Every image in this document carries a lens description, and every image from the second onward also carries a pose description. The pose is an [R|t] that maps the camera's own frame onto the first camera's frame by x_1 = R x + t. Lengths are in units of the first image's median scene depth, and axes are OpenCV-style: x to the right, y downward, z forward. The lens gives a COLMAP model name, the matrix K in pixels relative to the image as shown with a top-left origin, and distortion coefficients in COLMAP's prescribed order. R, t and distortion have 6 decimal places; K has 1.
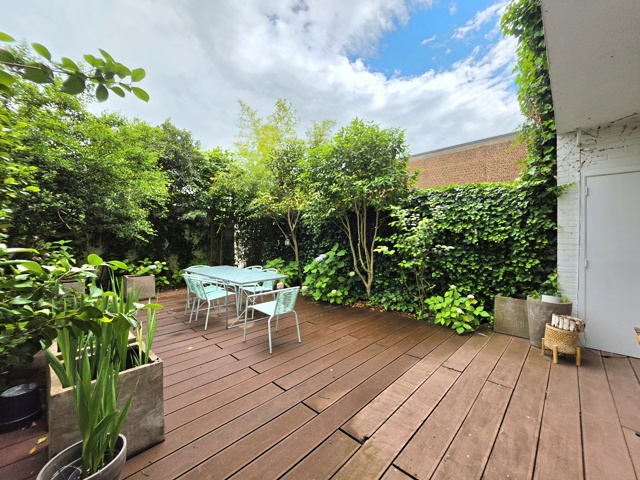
lens RADIAL K [[256.5, 0, 320.9], [0, 256.5, 238.5], [0, 0, 1]] dist [-0.004689, 0.000216]
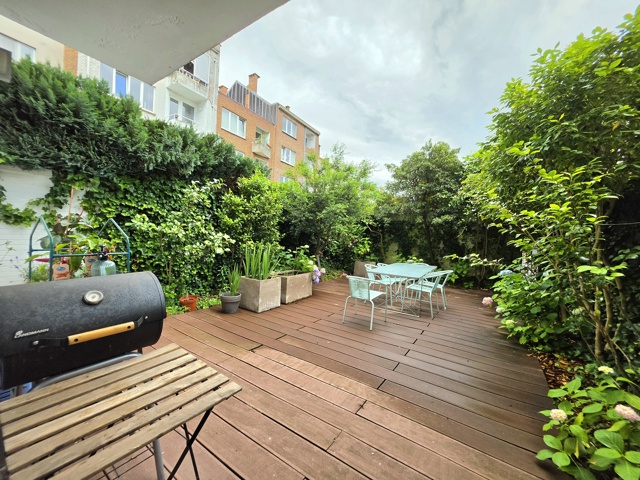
lens RADIAL K [[256.5, 0, 320.4], [0, 256.5, 241.4], [0, 0, 1]] dist [-0.004689, 0.000216]
pose [[0.185859, 0.041728, -0.981690, 1.420098], [-0.058980, 0.997770, 0.031245, -0.006218], [0.980805, 0.052092, 0.187906, 0.823237]]
